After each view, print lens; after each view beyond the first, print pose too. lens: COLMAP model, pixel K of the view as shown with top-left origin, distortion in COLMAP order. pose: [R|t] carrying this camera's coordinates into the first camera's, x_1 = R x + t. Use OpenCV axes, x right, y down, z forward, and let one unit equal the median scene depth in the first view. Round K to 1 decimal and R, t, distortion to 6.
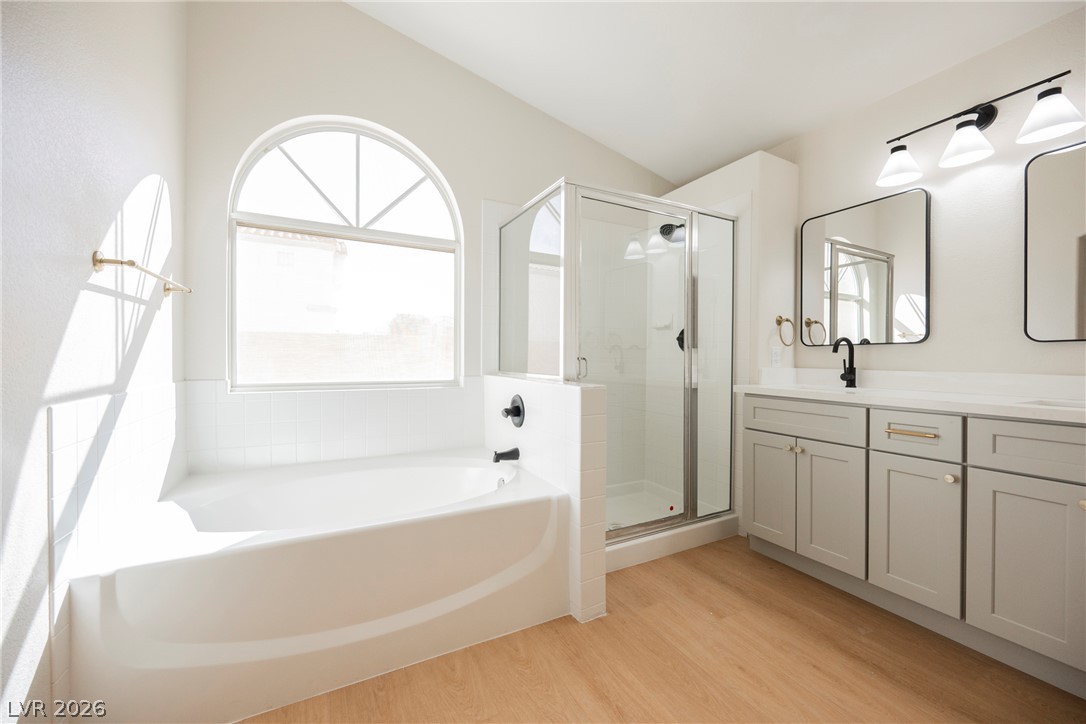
lens RADIAL K [[419.7, 0, 544.0], [0, 419.7, 361.1], [0, 0, 1]] dist [-0.005875, 0.001922]
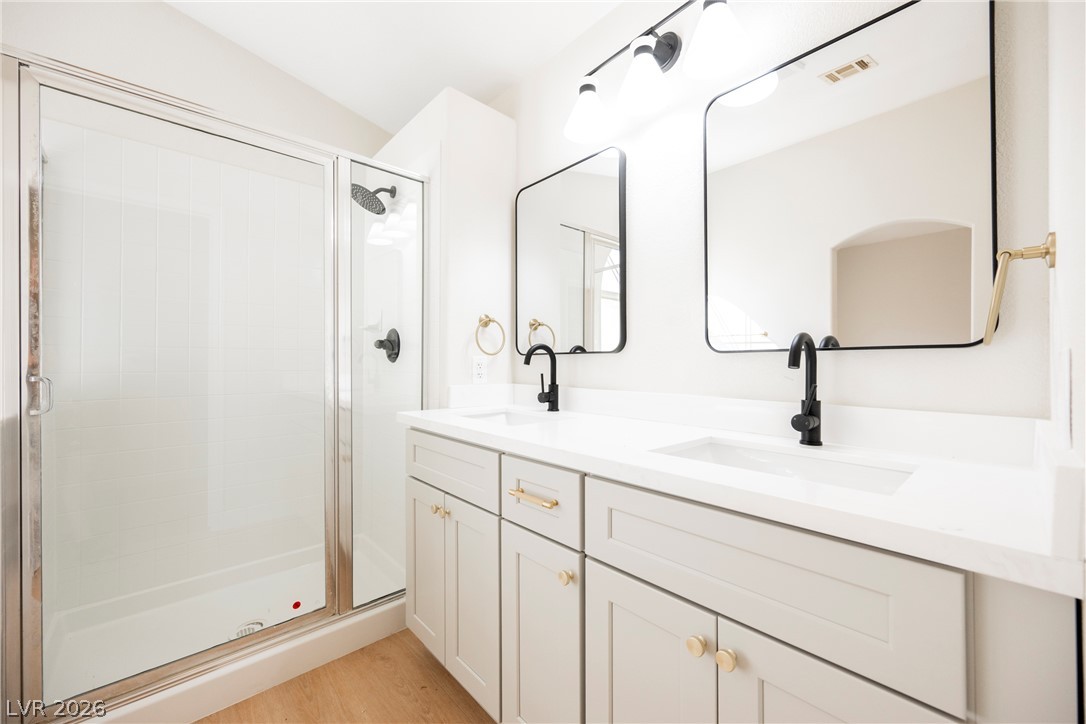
lens RADIAL K [[419.7, 0, 541.1], [0, 419.7, 363.5], [0, 0, 1]] dist [-0.005875, 0.001922]
pose [[0.969278, -0.001598, 0.245961, 0.509428], [0.005668, 0.999858, -0.015840, -0.009334], [-0.245901, 0.016747, 0.969150, 0.272058]]
